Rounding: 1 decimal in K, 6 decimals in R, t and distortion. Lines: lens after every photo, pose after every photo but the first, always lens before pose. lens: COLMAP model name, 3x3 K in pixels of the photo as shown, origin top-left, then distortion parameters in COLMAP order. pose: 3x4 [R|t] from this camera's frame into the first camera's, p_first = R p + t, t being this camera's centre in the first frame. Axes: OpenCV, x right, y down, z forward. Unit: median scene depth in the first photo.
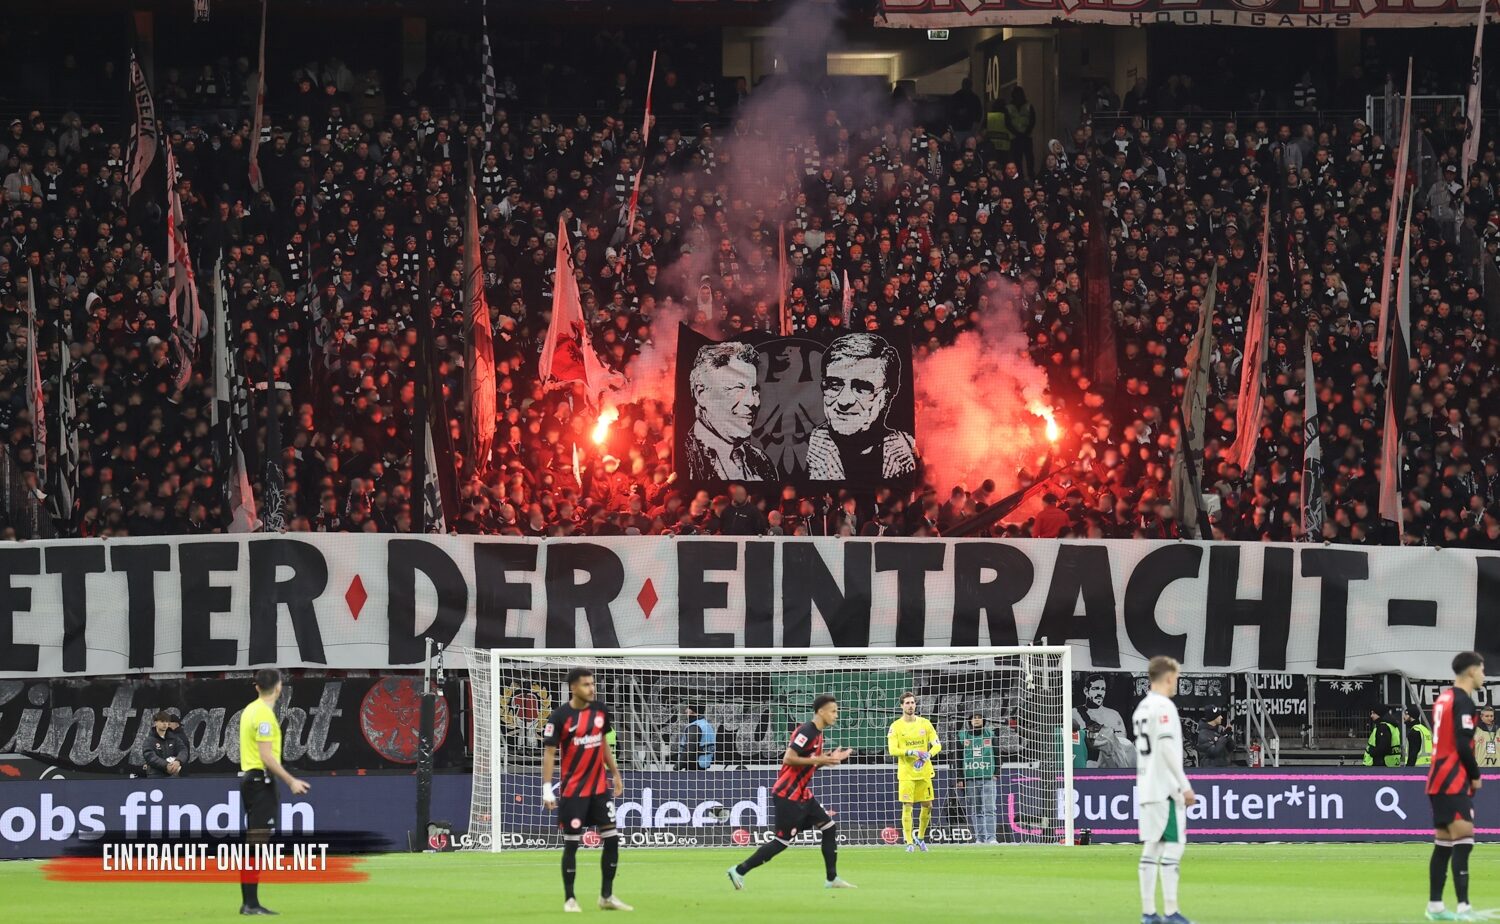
lens RADIAL K [[7765.6, 0, 723.1], [0, 7765.6, 481.4], [0, 0, 1]] dist [1.174994, 18.616270]
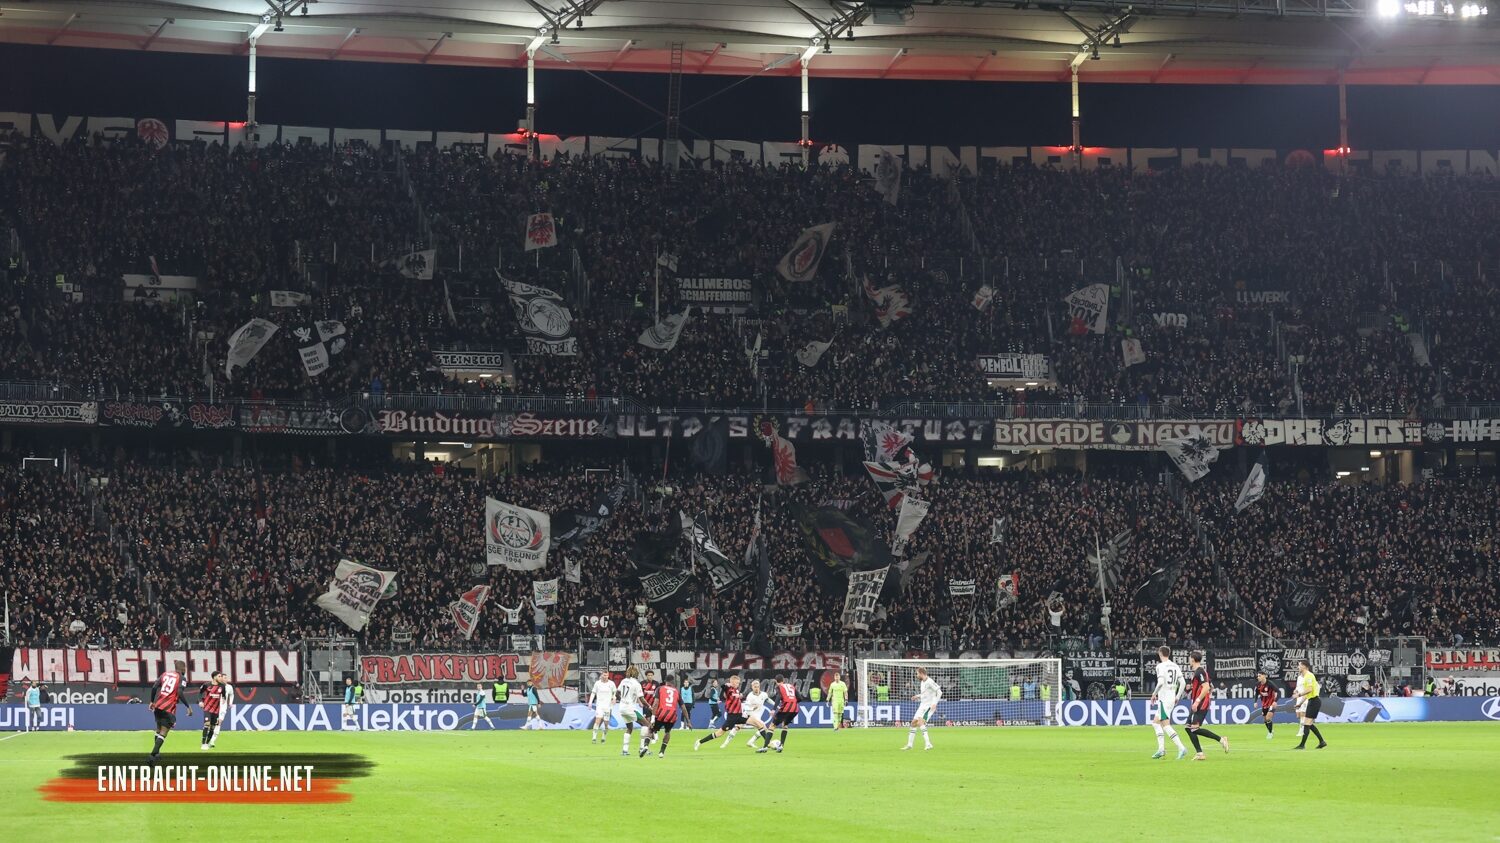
lens RADIAL K [[3200.0, 0, 751.8], [0, 3200.0, 578.5], [0, 0, 1]] dist [-0.324582, 0.180739]
pose [[0.997905, -0.000380, -0.064692, 0.006067], [-0.000578, 0.999890, -0.014798, 0.008664], [0.064691, 0.014804, 0.997796, -0.211783]]
